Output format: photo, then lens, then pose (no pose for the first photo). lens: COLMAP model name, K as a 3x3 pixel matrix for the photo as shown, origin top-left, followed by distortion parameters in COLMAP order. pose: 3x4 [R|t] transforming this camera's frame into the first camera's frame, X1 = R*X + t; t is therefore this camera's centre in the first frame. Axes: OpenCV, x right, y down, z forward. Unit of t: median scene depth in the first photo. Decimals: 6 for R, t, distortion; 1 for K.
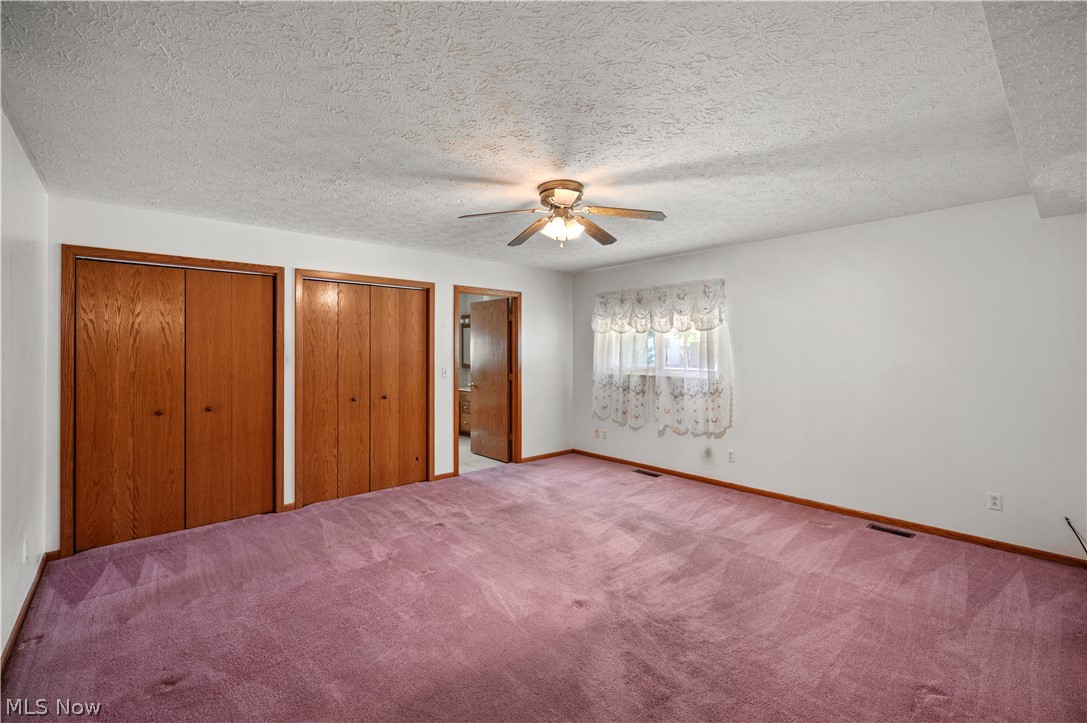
lens RADIAL K [[465.2, 0, 545.7], [0, 465.2, 353.2], [0, 0, 1]] dist [-0.002709, 0.000009]
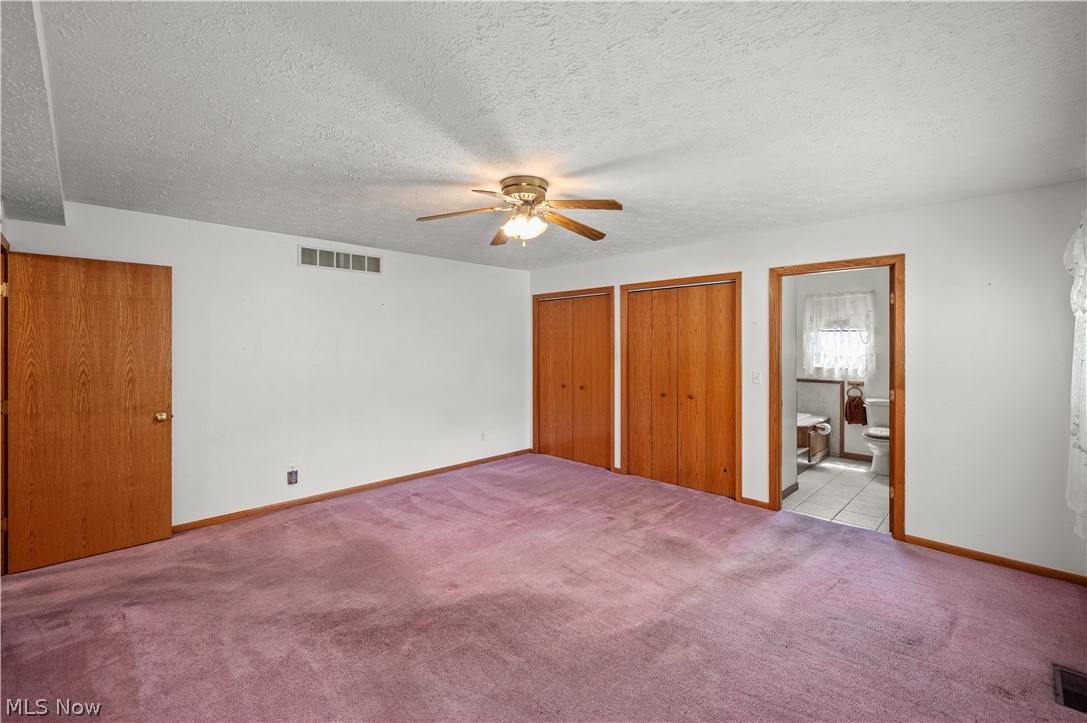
lens RADIAL K [[465.2, 0, 542.9], [0, 465.2, 351.7], [0, 0, 1]] dist [-0.002709, 0.000009]
pose [[0.056809, 0.014506, -0.998280, 0.690672], [-0.006122, 0.999881, 0.014181, -0.016097], [0.998366, 0.005306, 0.056891, 0.682951]]
